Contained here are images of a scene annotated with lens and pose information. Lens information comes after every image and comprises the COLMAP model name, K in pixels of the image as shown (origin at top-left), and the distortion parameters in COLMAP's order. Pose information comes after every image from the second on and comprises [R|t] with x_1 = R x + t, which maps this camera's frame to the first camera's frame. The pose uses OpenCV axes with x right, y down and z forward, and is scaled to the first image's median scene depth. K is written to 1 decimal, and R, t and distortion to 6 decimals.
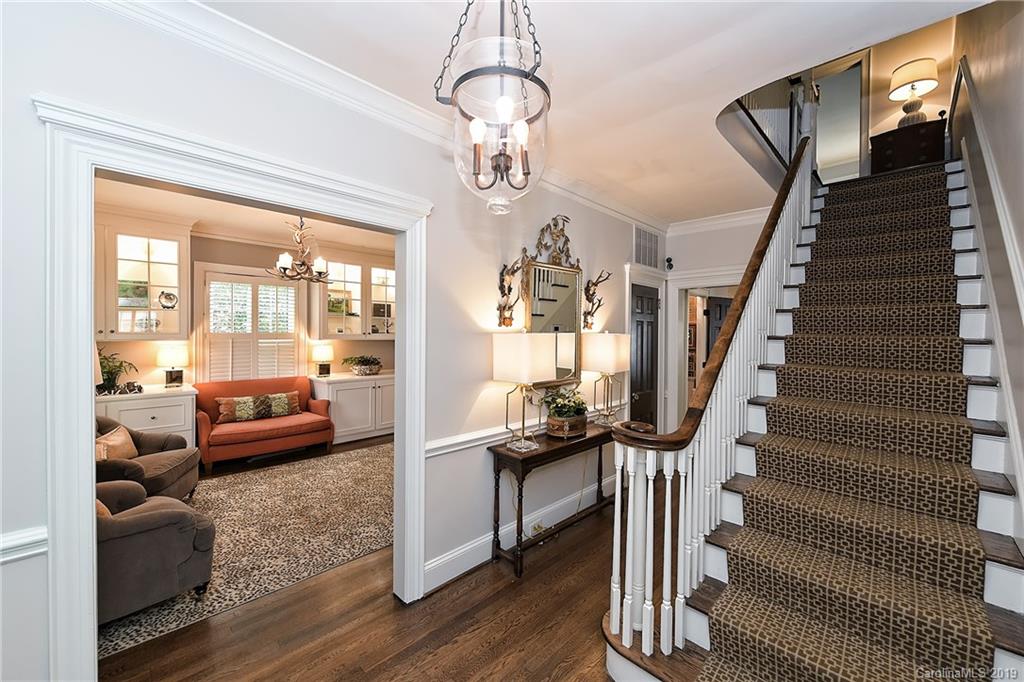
lens RADIAL K [[402.1, 0, 504.1], [0, 402.1, 337.8], [0, 0, 1]] dist [-0.000132, -0.000054]
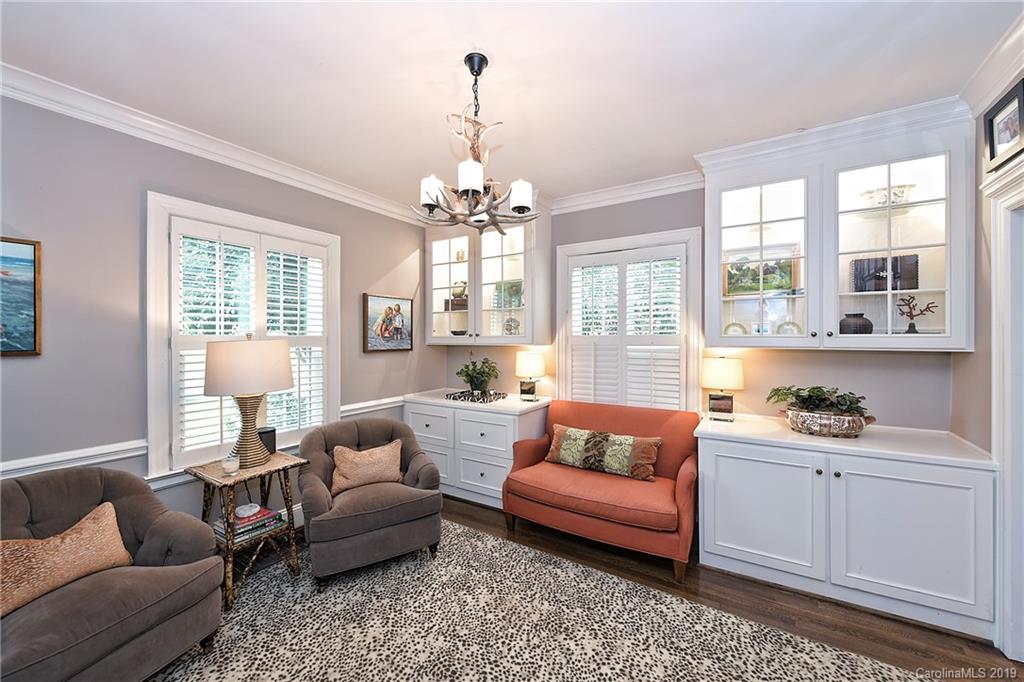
lens RADIAL K [[402.1, 0, 504.1], [0, 402.1, 337.8], [0, 0, 1]] dist [-0.000132, -0.000054]
pose [[0.243708, -0.007832, -0.969817, -0.019021], [-0.007824, 0.999919, -0.010041, 0.000155], [0.969817, 0.010035, 0.243627, 0.639255]]
